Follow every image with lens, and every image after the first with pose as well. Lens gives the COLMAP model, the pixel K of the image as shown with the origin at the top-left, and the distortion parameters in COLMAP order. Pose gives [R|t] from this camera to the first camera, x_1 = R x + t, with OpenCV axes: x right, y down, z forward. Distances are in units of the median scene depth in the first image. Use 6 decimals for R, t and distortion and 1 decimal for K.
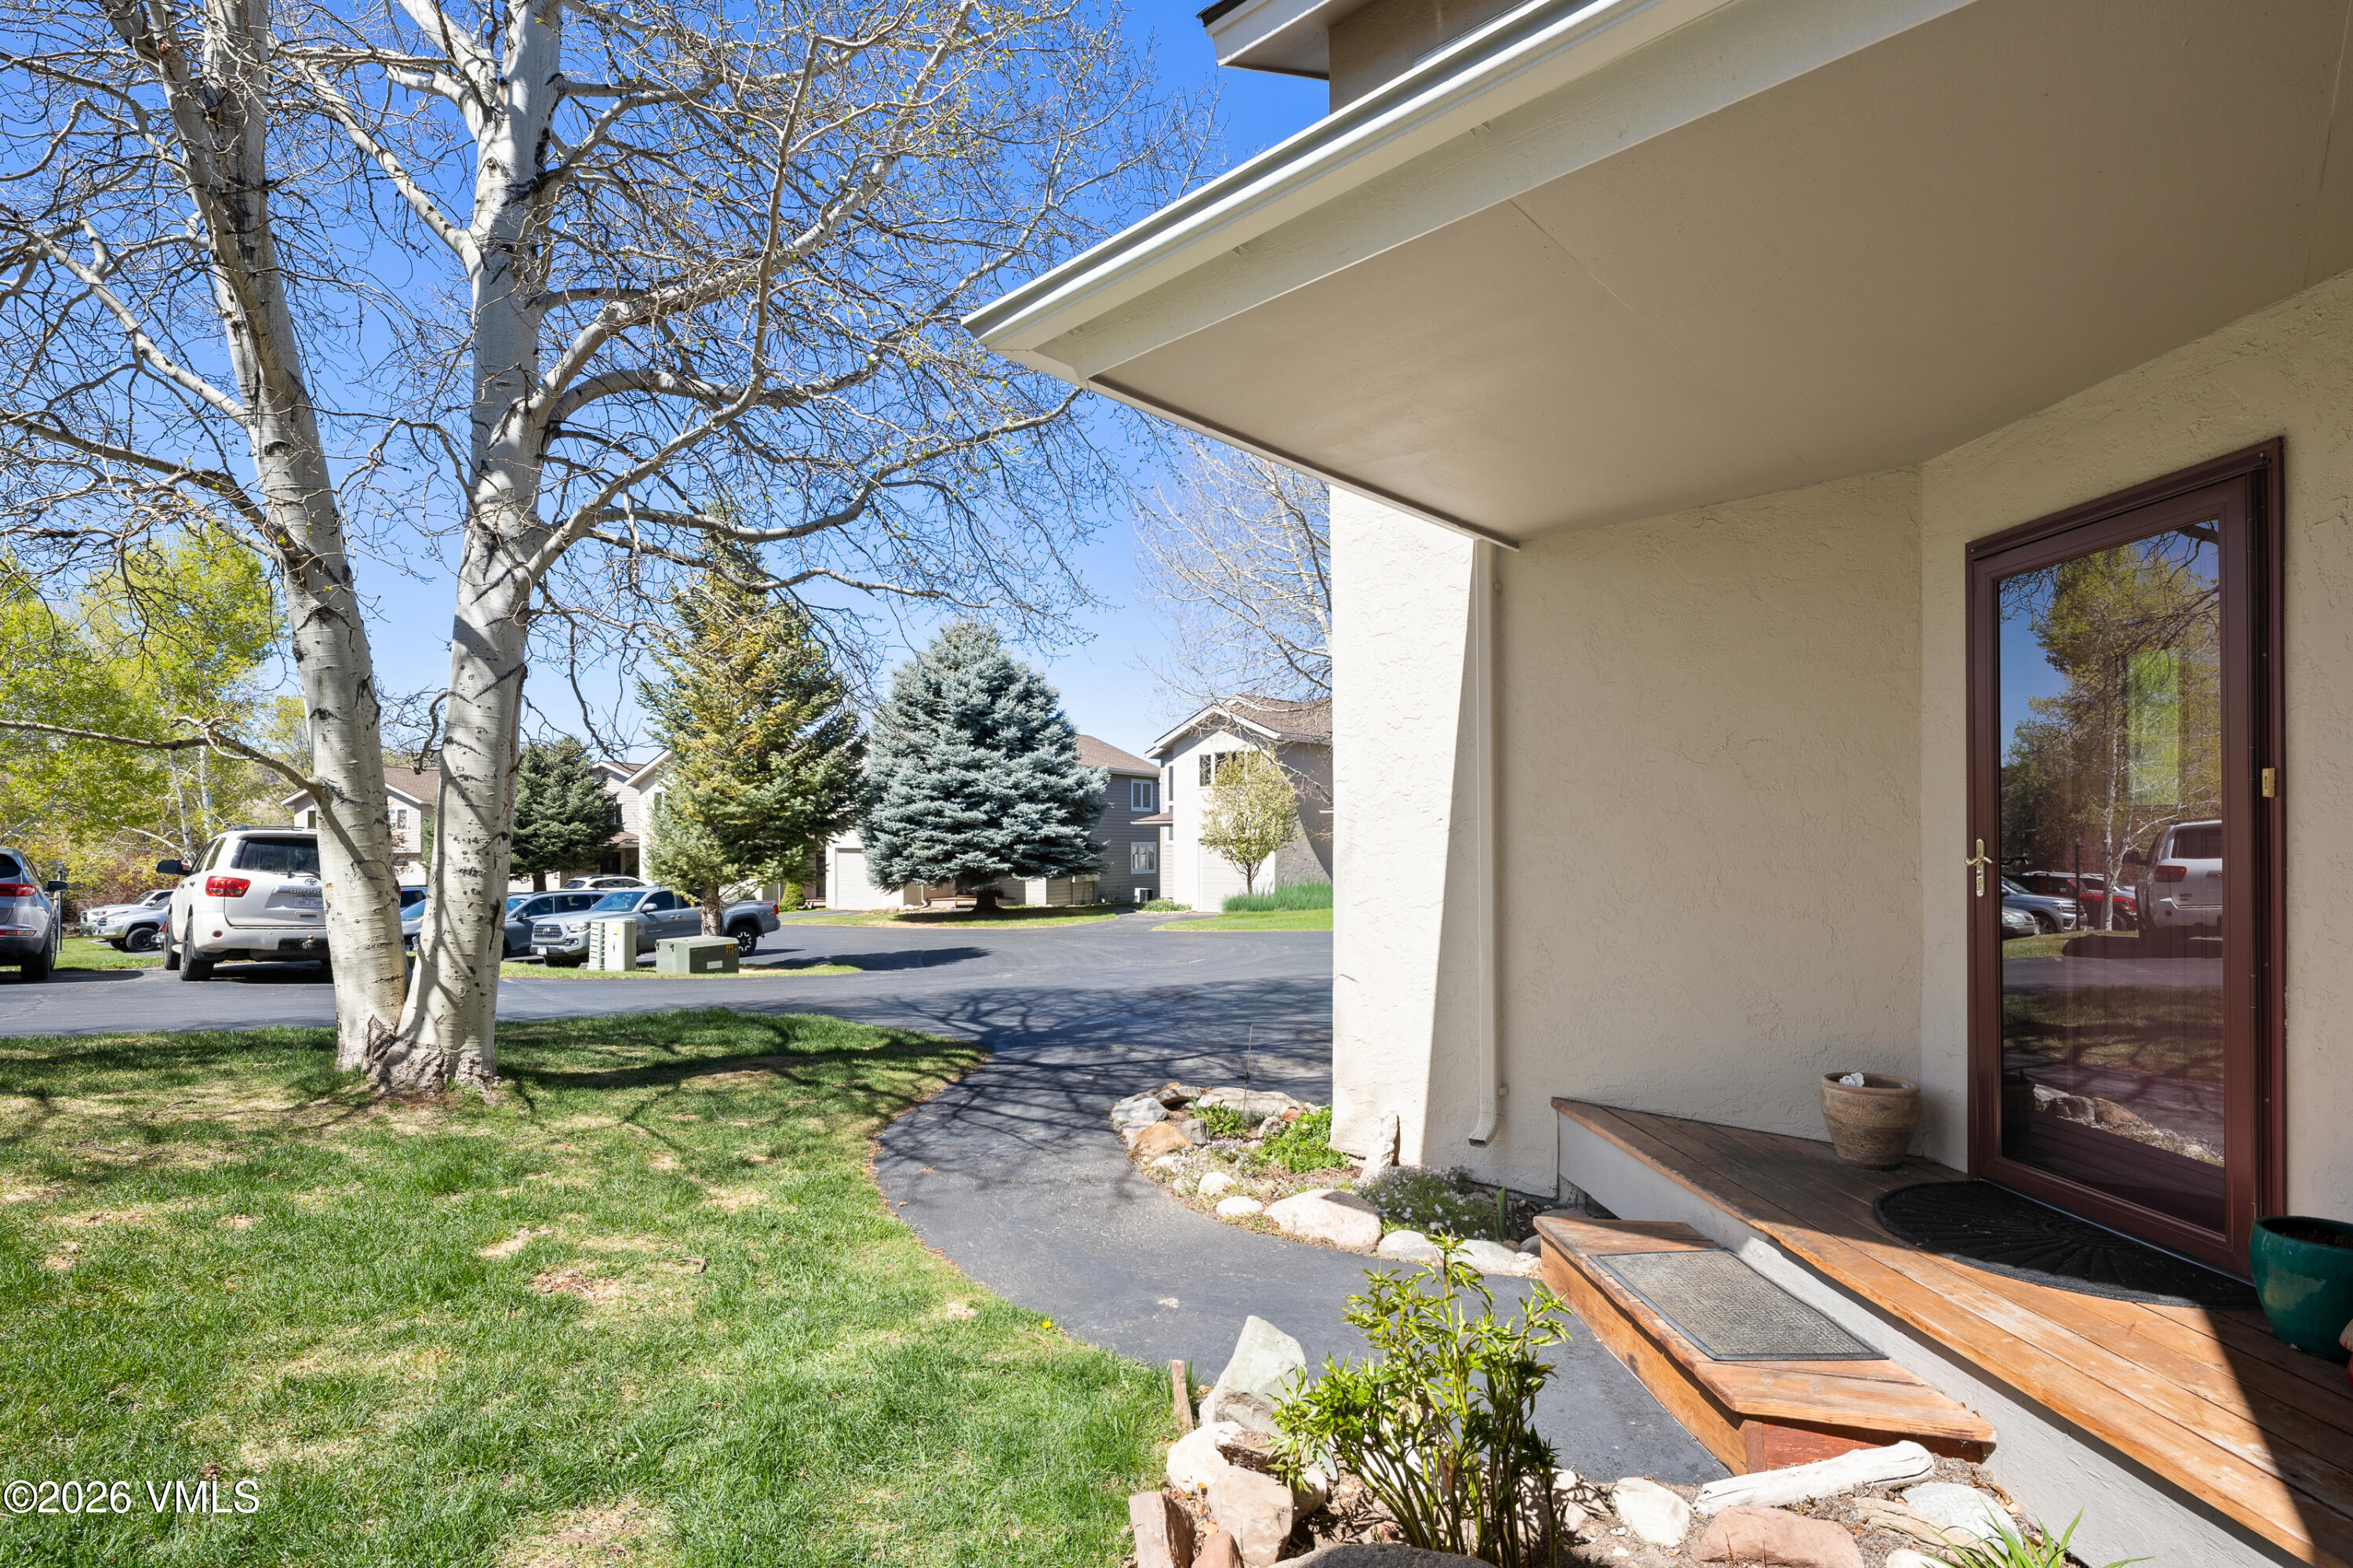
lens RADIAL K [[1141.0, 0, 1125.2], [0, 1141.0, 836.7], [0, 0, 1]] dist [-0.002656, -0.000482]
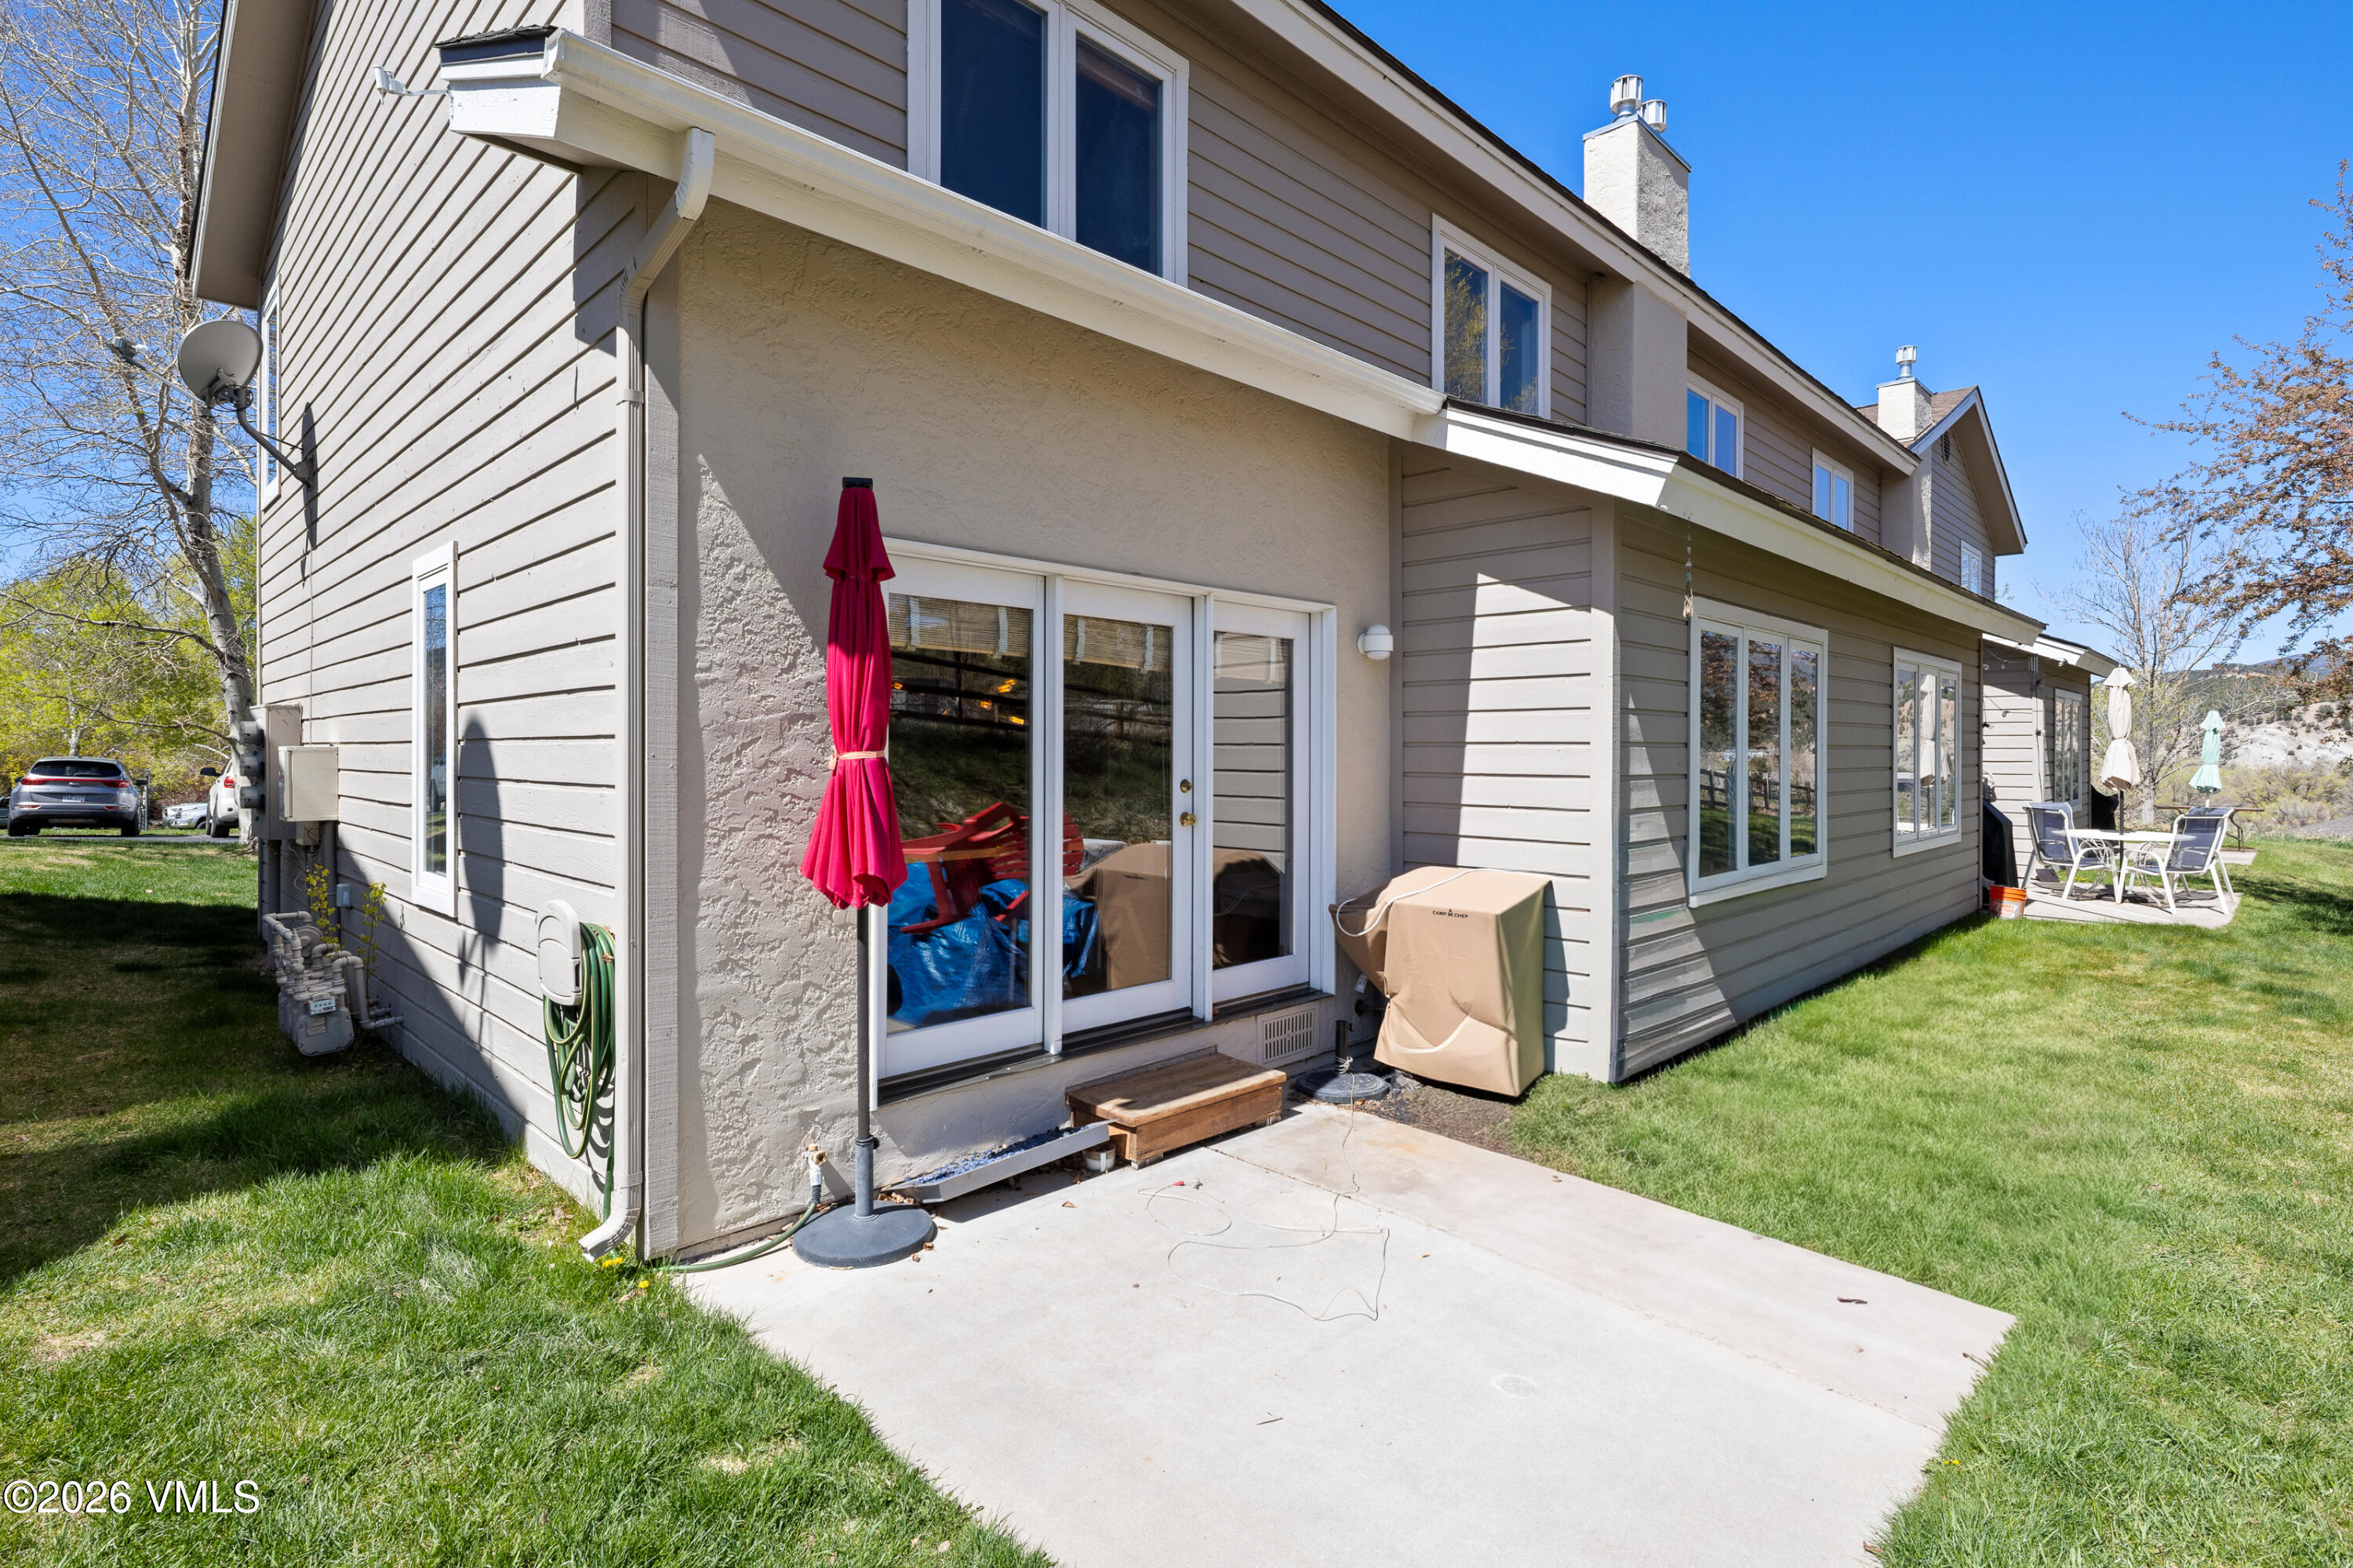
lens RADIAL K [[1141.0, 0, 1161.0], [0, 1141.0, 768.5], [0, 0, 1]] dist [-0.002656, -0.000482]
pose [[0.999630, 0.007062, -0.026266, 0.488972], [-0.006745, 0.999904, 0.012114, -0.005920], [0.026349, -0.011933, 0.999582, -0.514128]]
